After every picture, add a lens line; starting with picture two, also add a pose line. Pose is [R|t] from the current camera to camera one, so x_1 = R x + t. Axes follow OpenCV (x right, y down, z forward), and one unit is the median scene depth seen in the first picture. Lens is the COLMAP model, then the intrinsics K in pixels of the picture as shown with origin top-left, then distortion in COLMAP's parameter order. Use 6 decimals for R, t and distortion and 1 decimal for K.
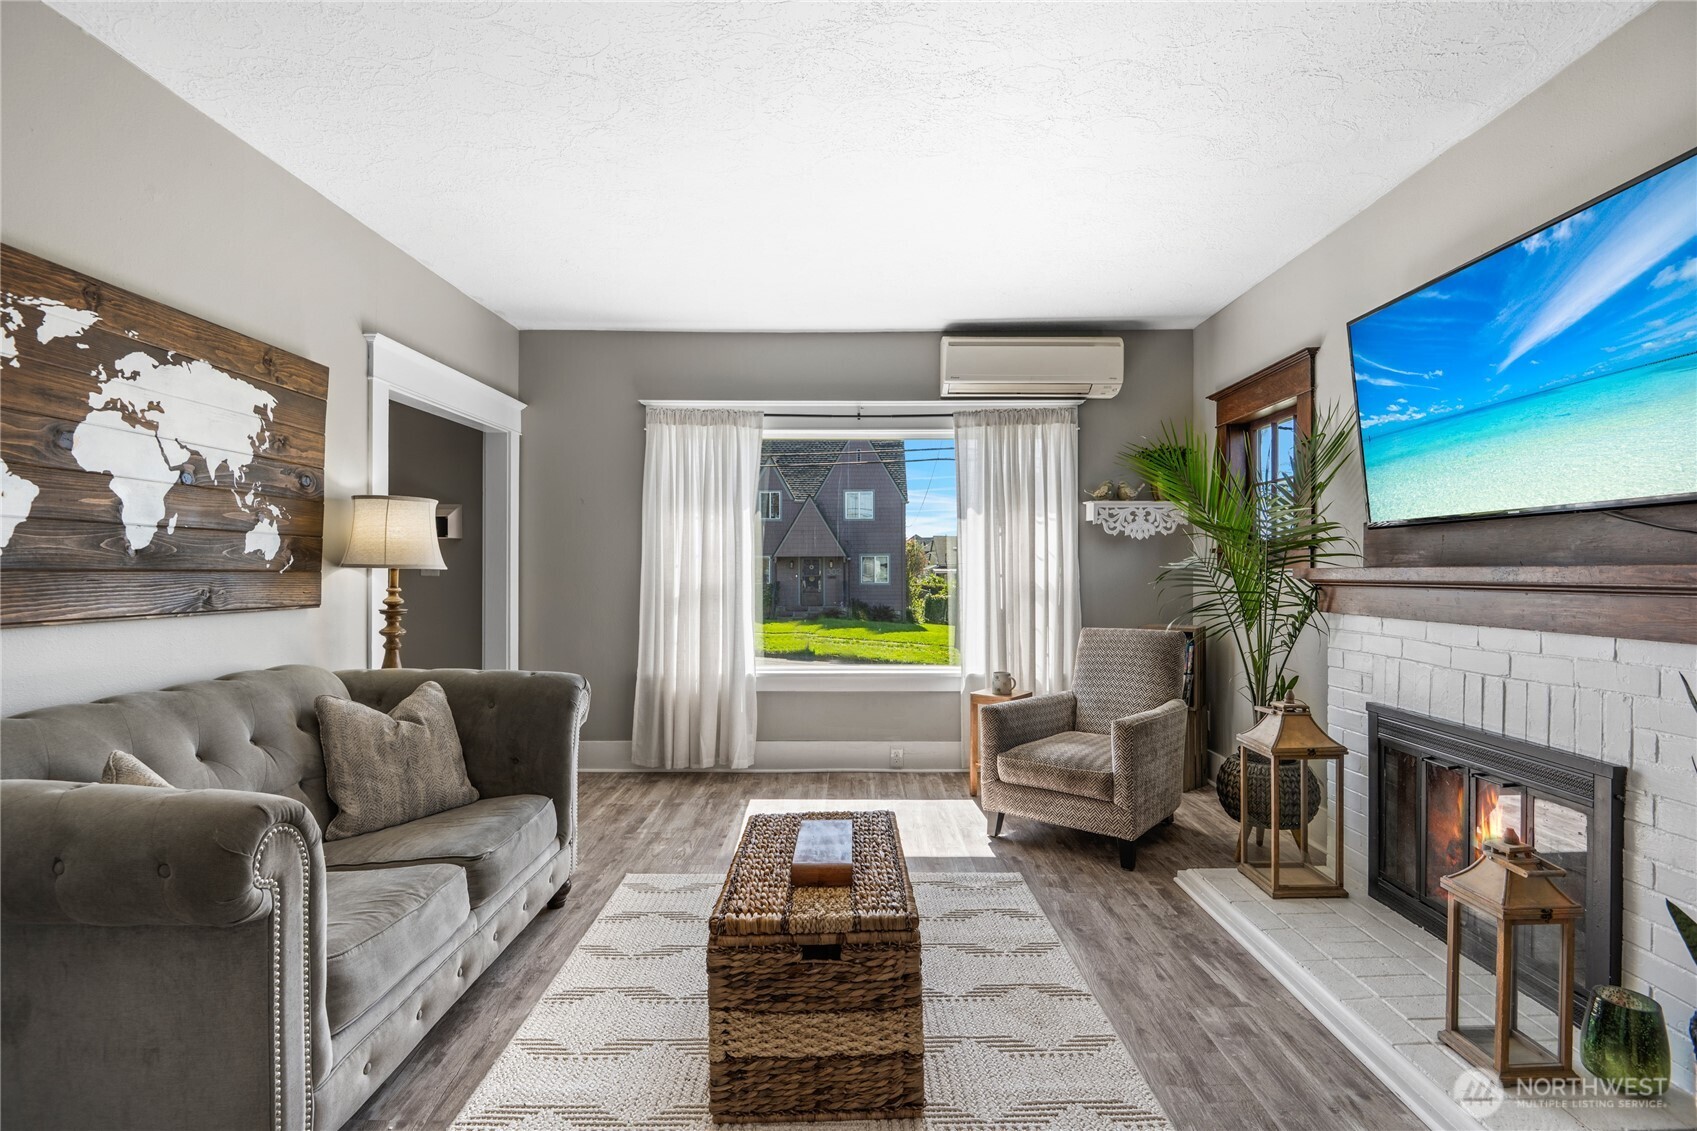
lens RADIAL K [[789.7, 0, 842.1], [0, 789.7, 565.2], [0, 0, 1]] dist [-0.012470, -0.005457]
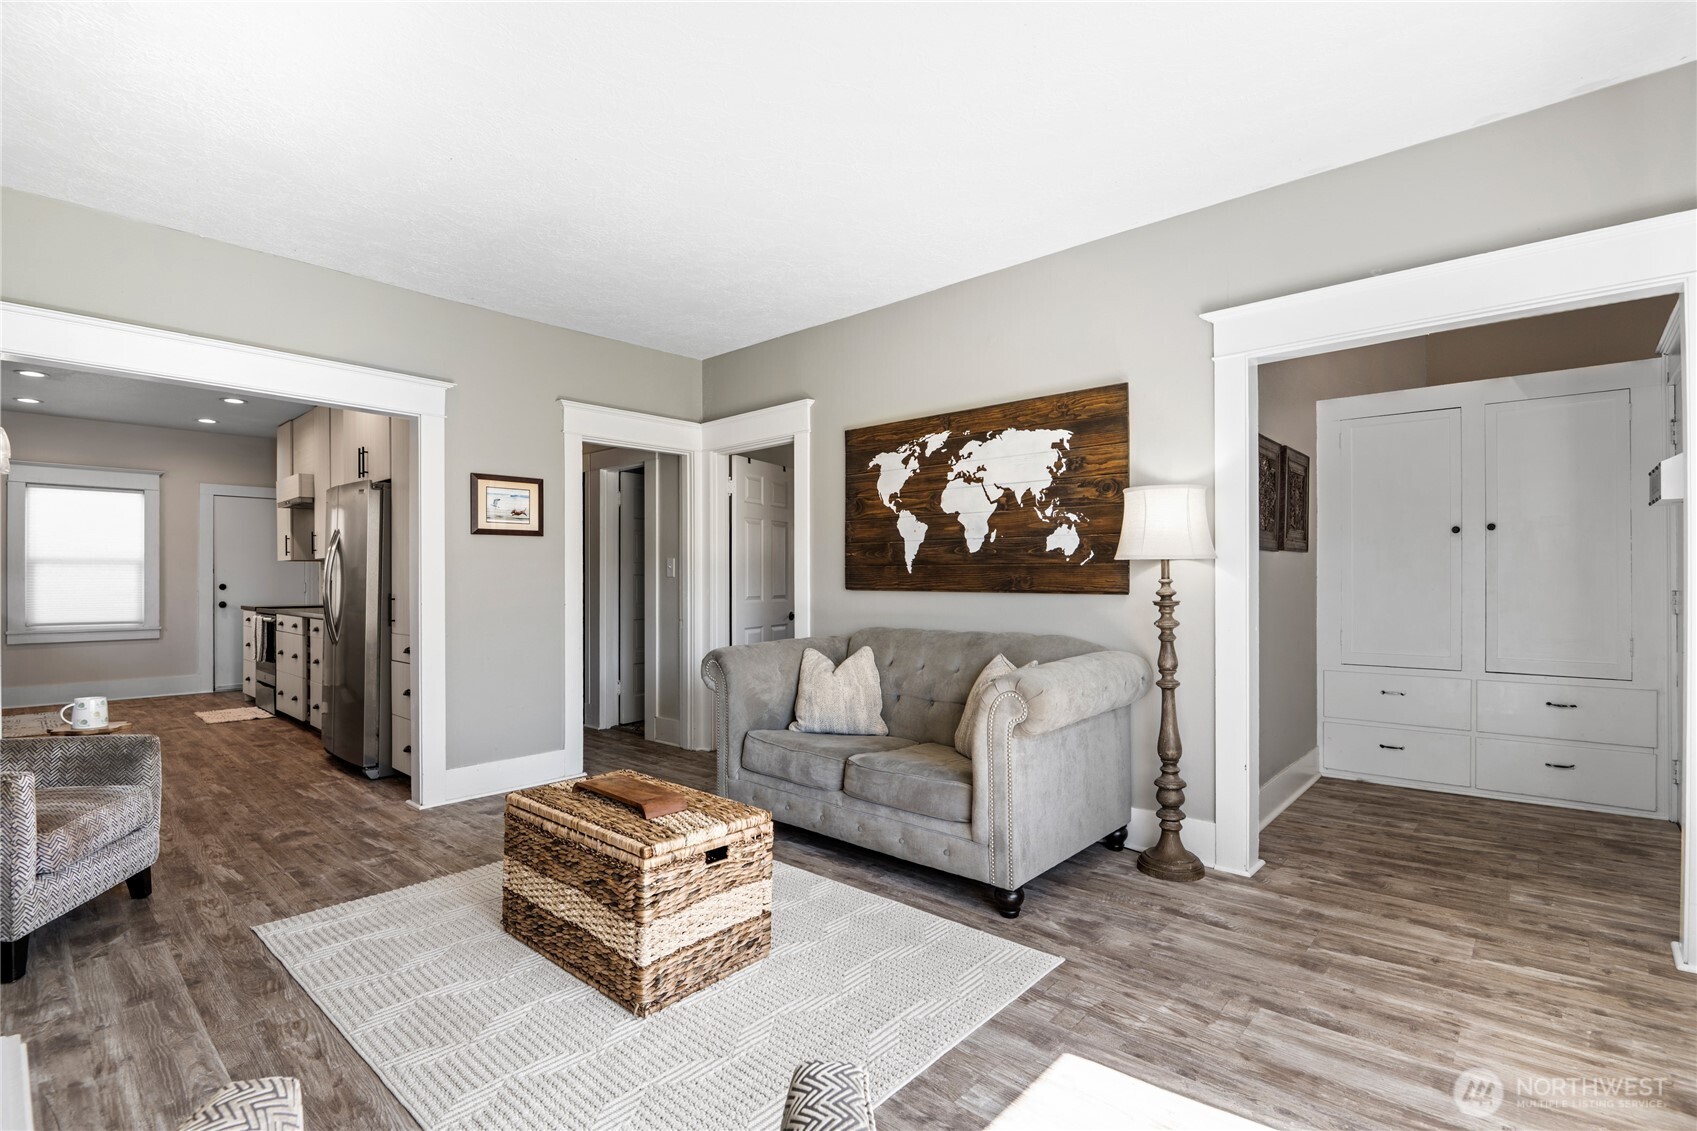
lens RADIAL K [[789.7, 0, 851.7], [0, 789.7, 571.0], [0, 0, 1]] dist [-0.012470, -0.005457]
pose [[-0.658349, -0.004486, -0.752700, 0.519878], [0.006679, 0.999908, -0.011800, 0.034154], [0.752684, -0.012795, -0.658258, 1.640658]]
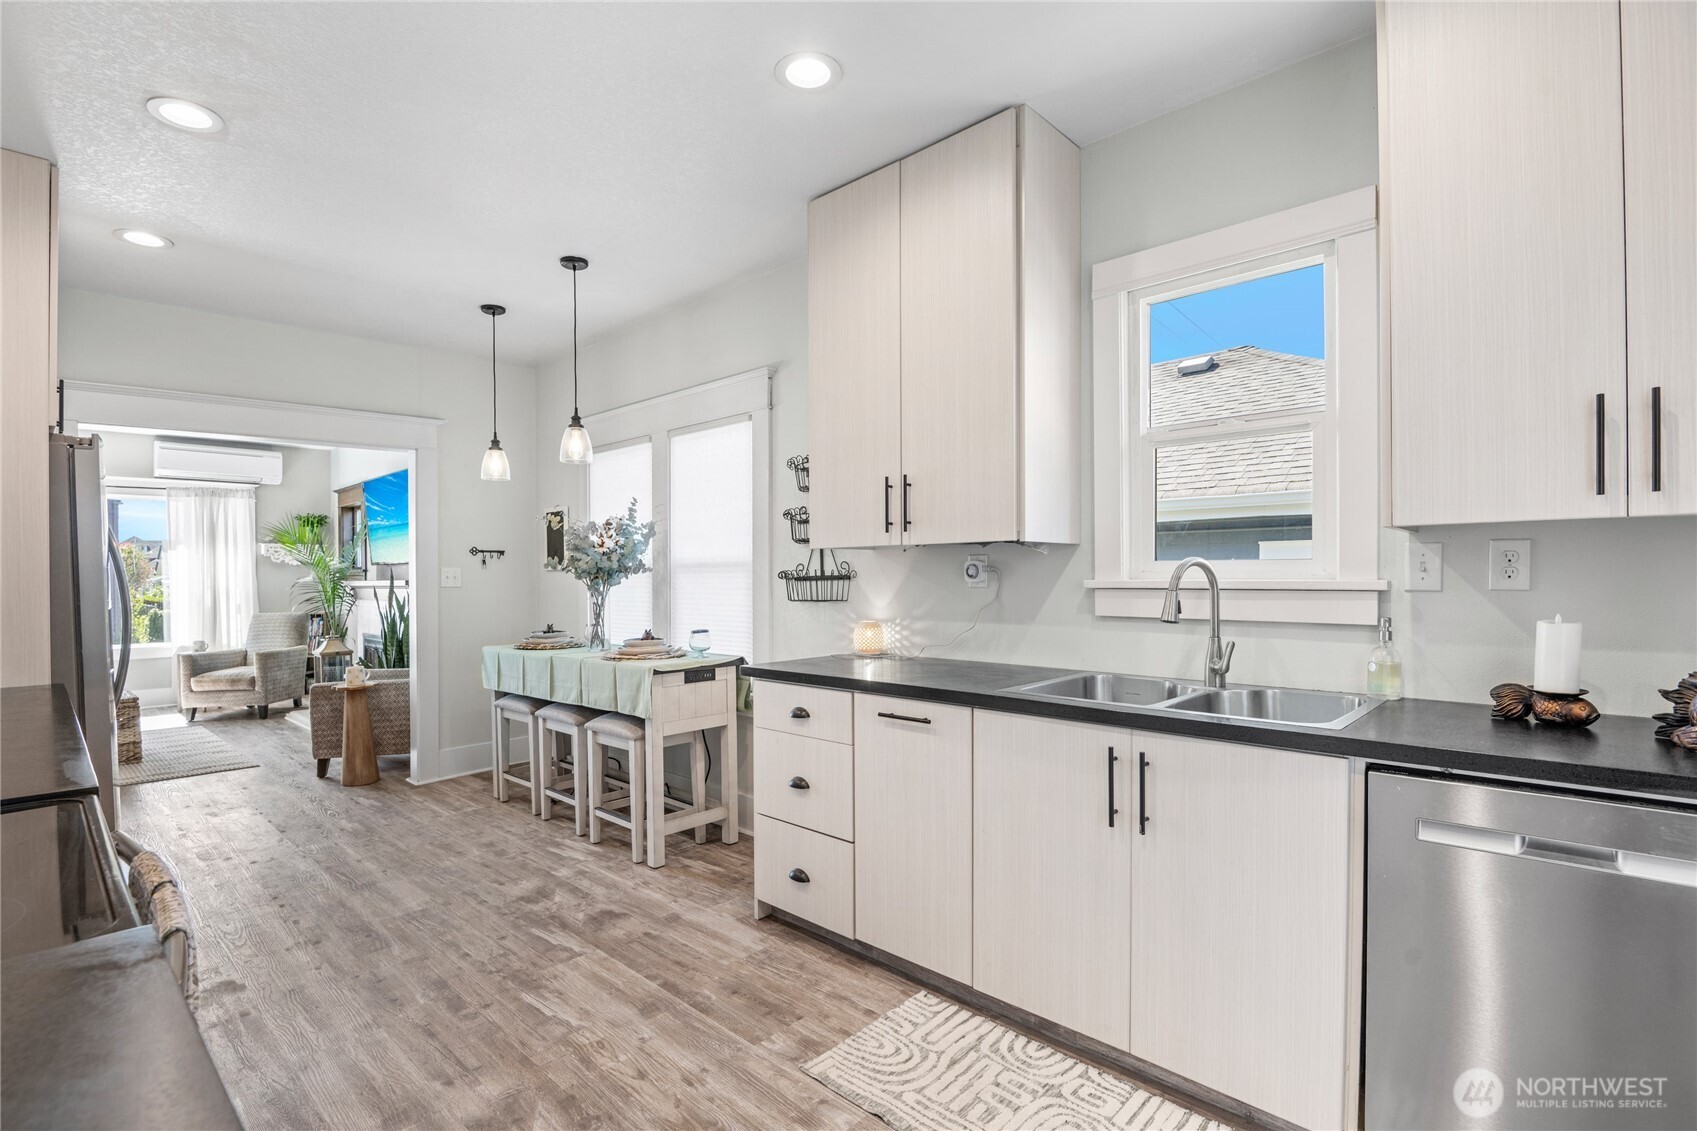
lens RADIAL K [[789.7, 0, 842.2], [0, 789.7, 586.8], [0, 0, 1]] dist [-0.012470, -0.005457]
pose [[0.674942, -0.013108, 0.737755, -0.188024], [0.001905, 0.999870, 0.016022, -0.016829], [-0.737869, -0.009409, 0.674879, -2.041594]]
